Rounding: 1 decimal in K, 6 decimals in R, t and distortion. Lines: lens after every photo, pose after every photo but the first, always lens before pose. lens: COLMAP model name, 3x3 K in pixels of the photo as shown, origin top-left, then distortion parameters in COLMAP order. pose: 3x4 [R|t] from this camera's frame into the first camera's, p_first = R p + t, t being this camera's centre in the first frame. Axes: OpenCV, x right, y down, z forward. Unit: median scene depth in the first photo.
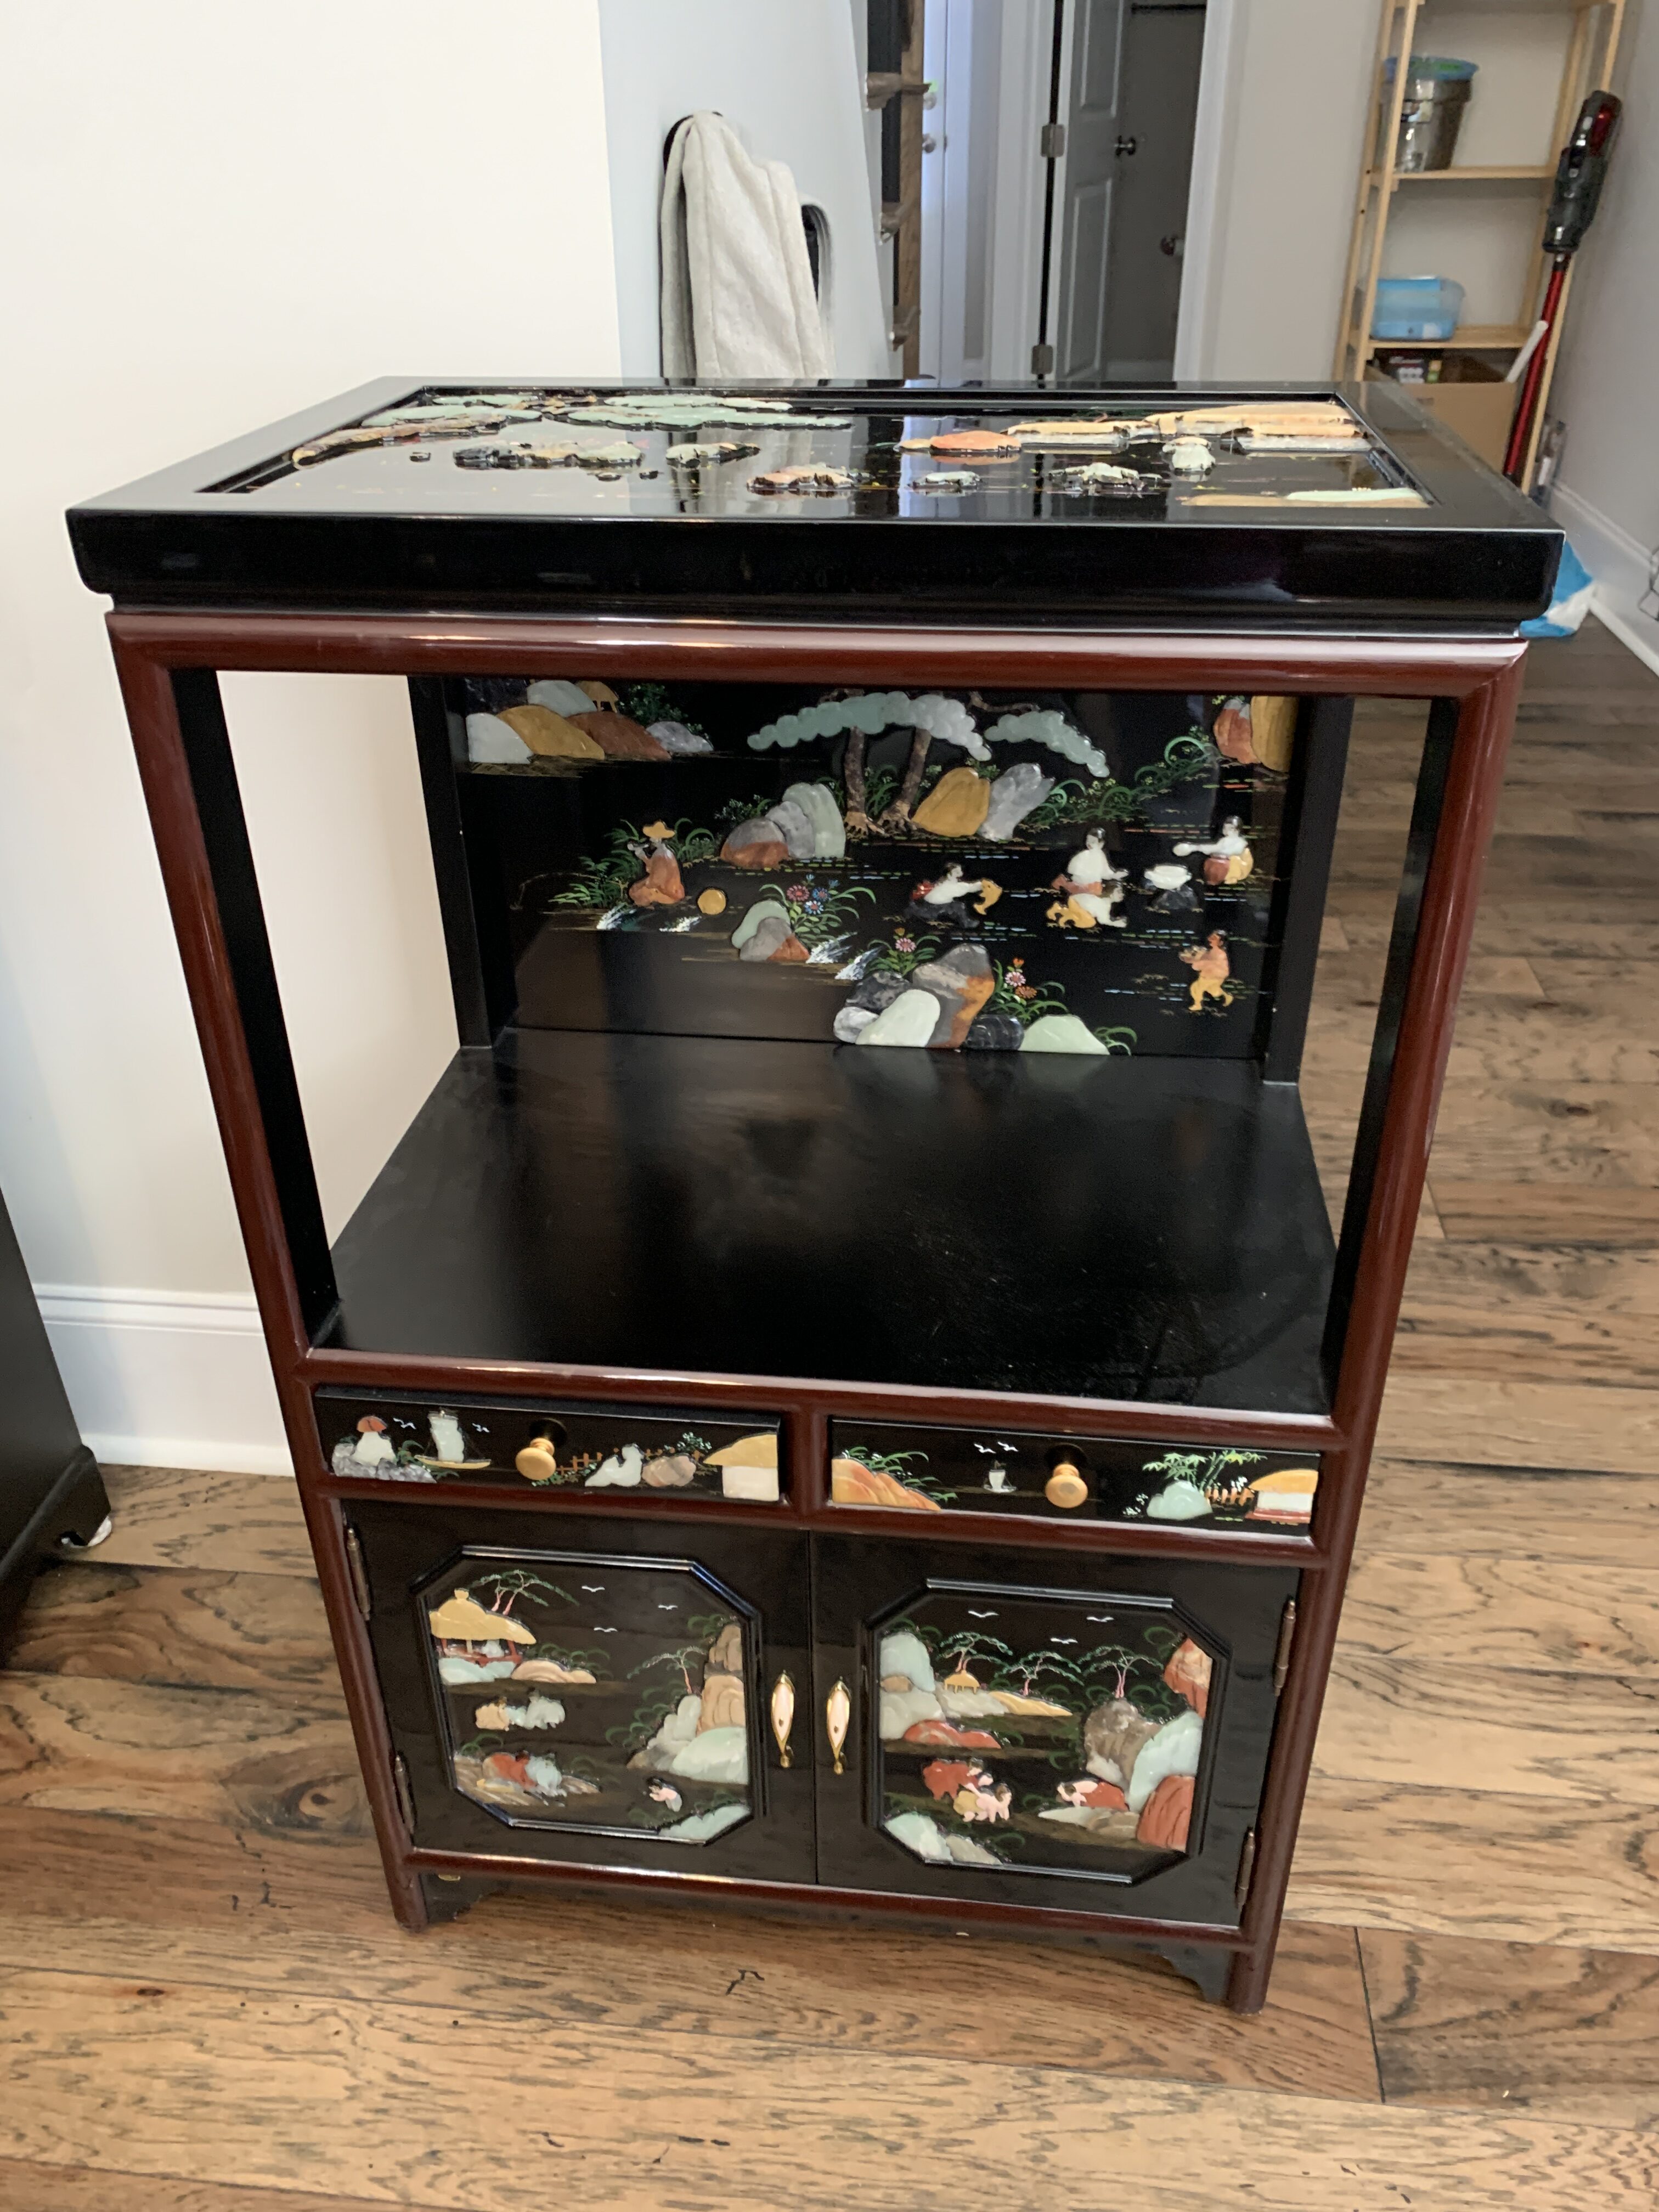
lens RADIAL K [[1737.9, 0, 829.5], [0, 1737.9, 1106.0], [0, 0, 1]] dist [0.026941, -0.006948]
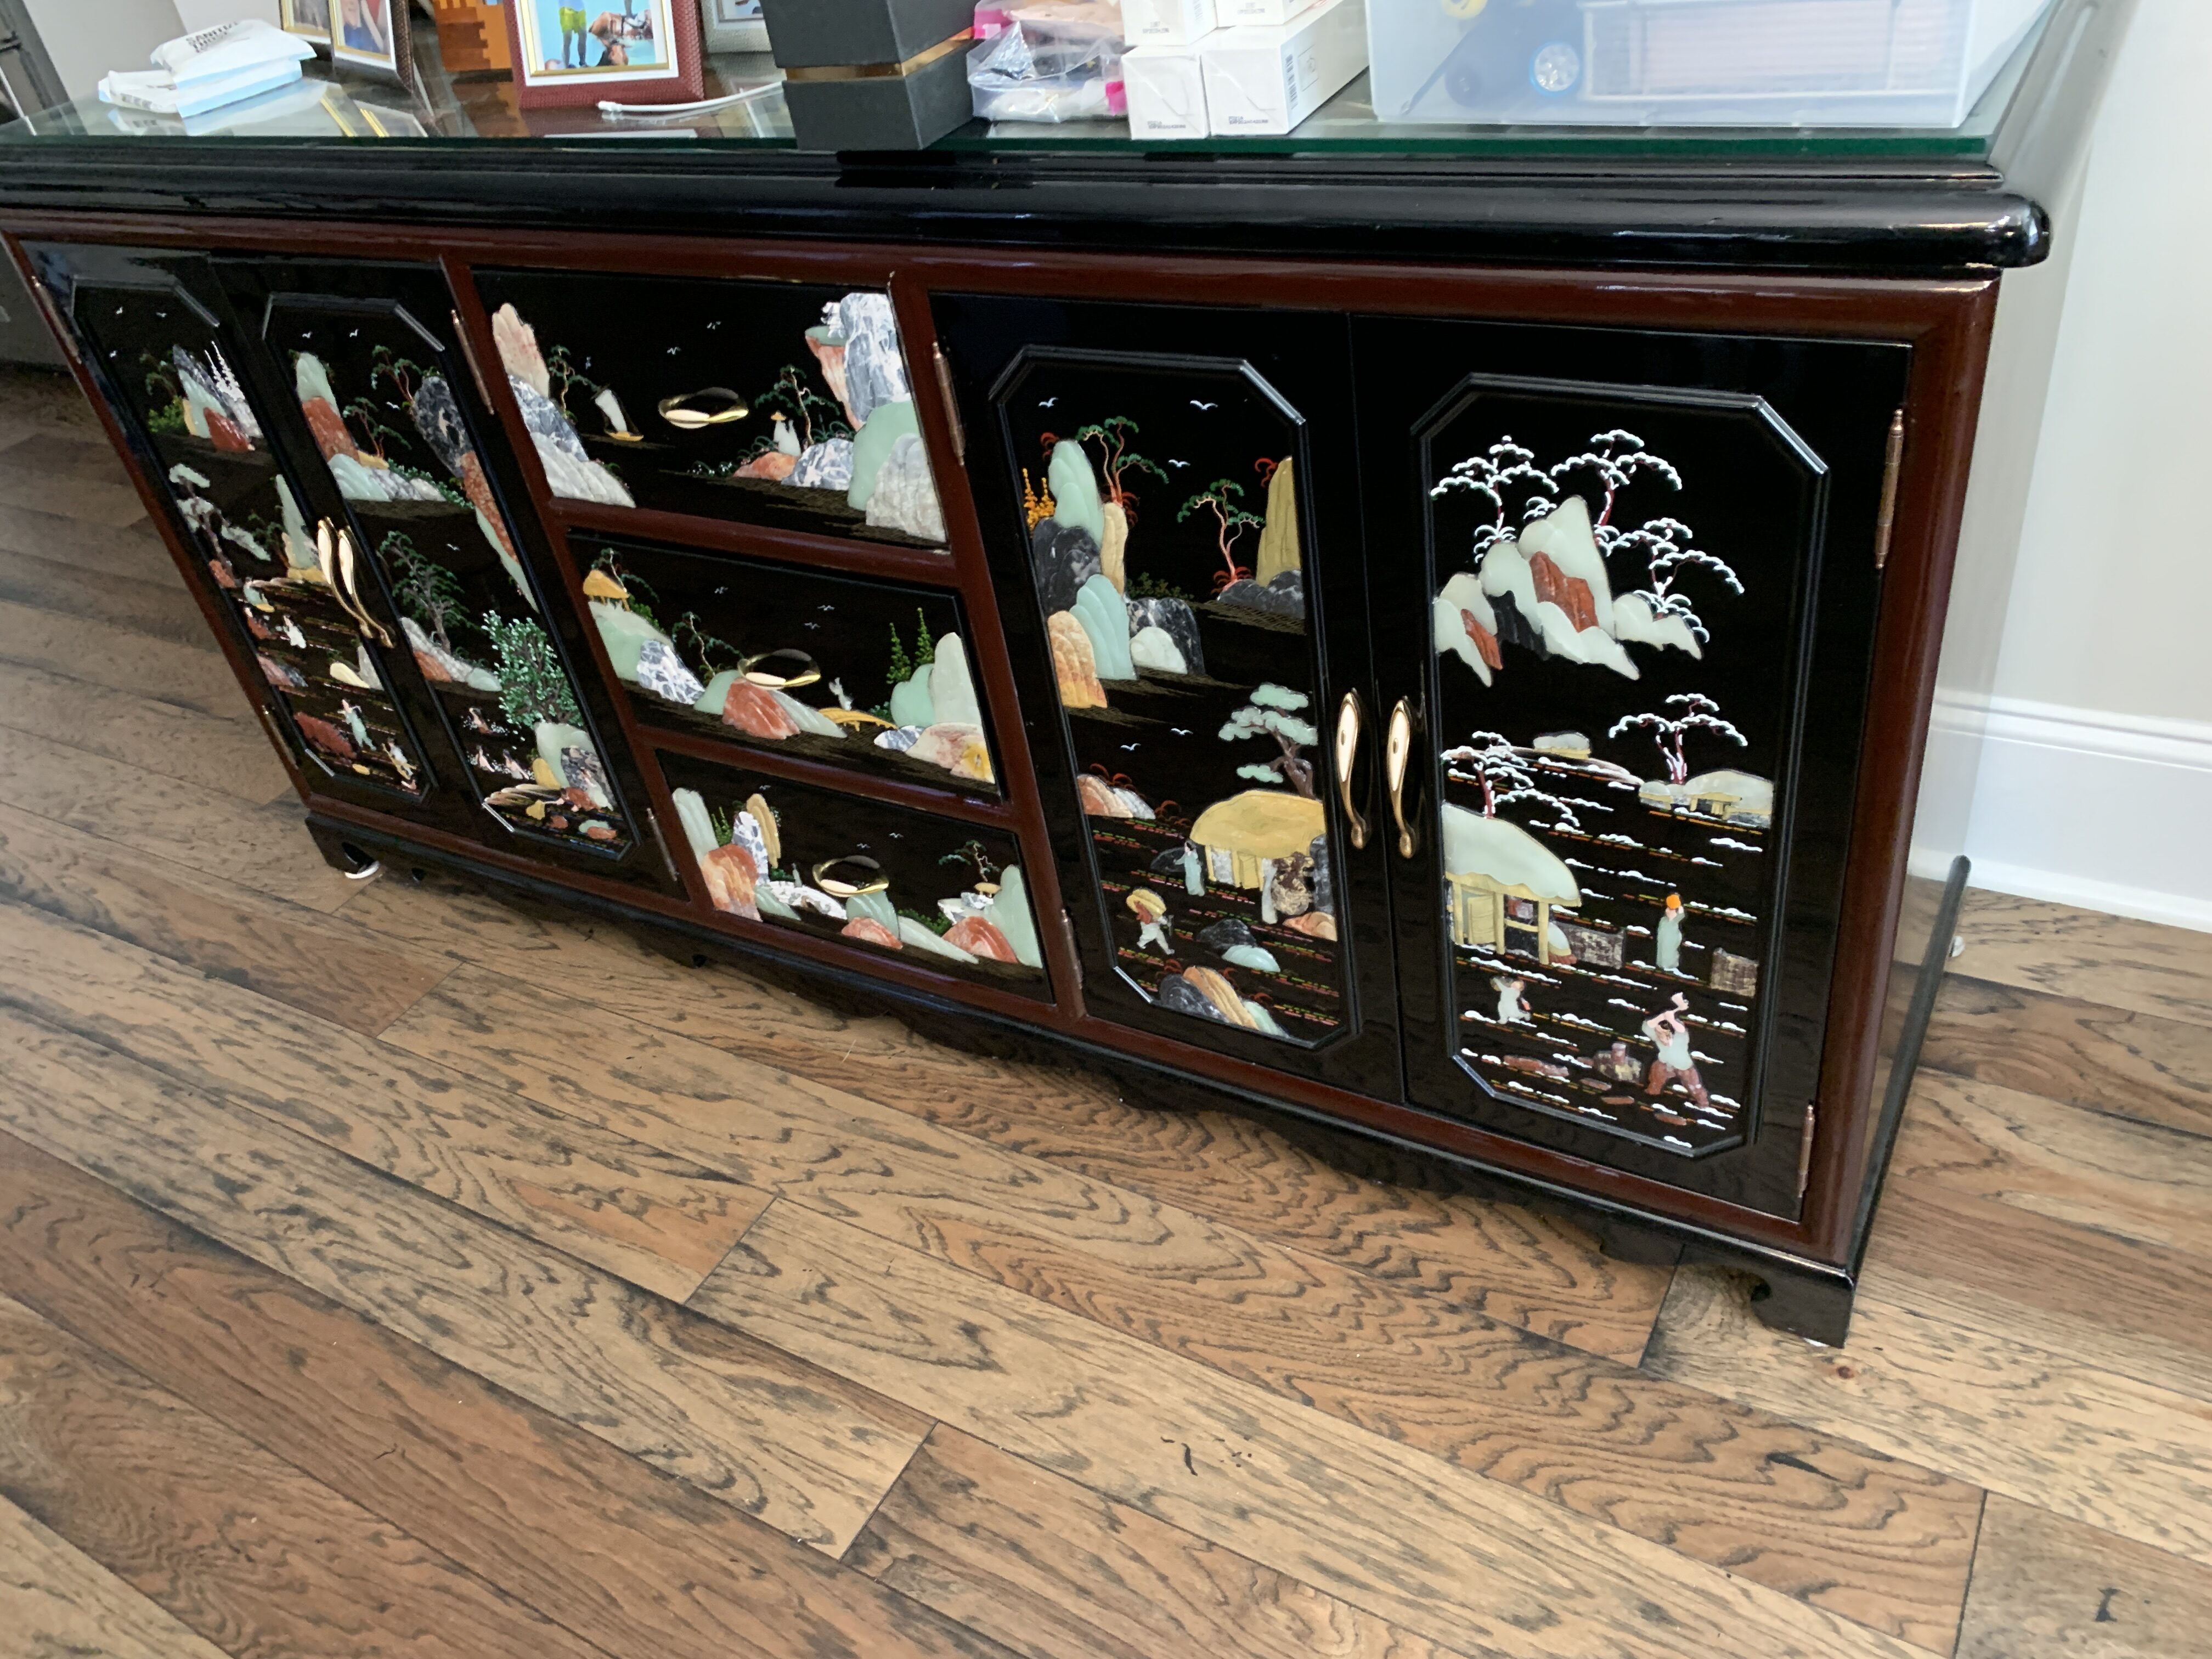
lens RADIAL K [[1737.9, 0, 1106.0], [0, 1737.9, 829.5], [0, 0, 1]] dist [0.026941, -0.006948]
pose [[0.905367, 0.138516, -0.401402, -0.488946], [-0.075446, 0.982732, 0.168952, 0.052487], [0.417874, -0.122679, 0.900184, -0.078907]]
